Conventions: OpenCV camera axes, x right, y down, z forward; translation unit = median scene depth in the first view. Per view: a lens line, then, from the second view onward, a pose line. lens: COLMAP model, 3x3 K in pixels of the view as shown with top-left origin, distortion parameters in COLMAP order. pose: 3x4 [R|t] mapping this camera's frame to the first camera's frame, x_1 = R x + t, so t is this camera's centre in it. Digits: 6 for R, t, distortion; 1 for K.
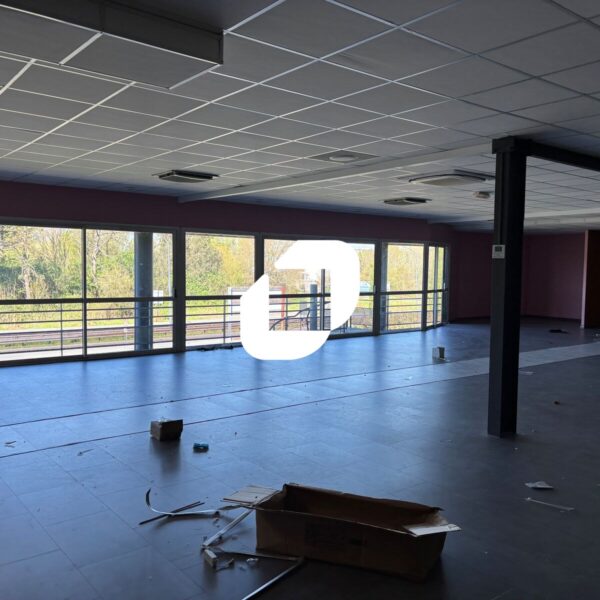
lens RADIAL K [[611.6, 0, 303.8], [0, 611.6, 313.0], [0, 0, 1]] dist [0.041723, 0.000000]
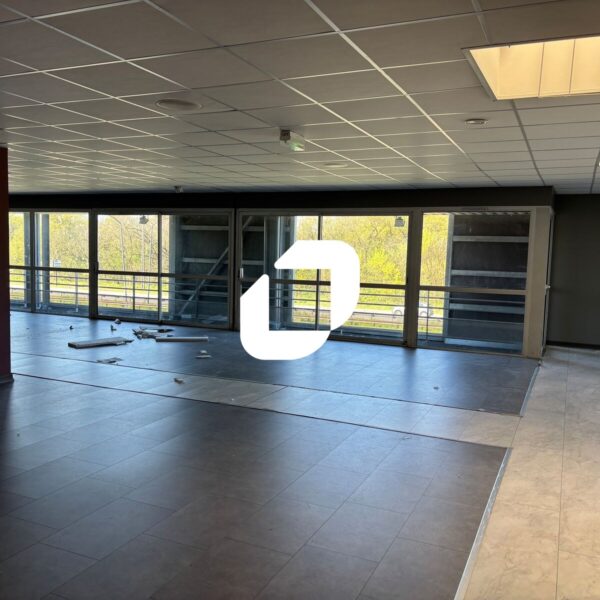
lens RADIAL K [[611.6, 0, 289.1], [0, 611.6, 327.2], [0, 0, 1]] dist [0.041723, 0.000000]
pose [[0.442635, 0.113539, -0.889485, 1.137790], [-0.087094, 0.992705, 0.083374, -0.054783], [0.892462, 0.040565, 0.449295, 0.938332]]
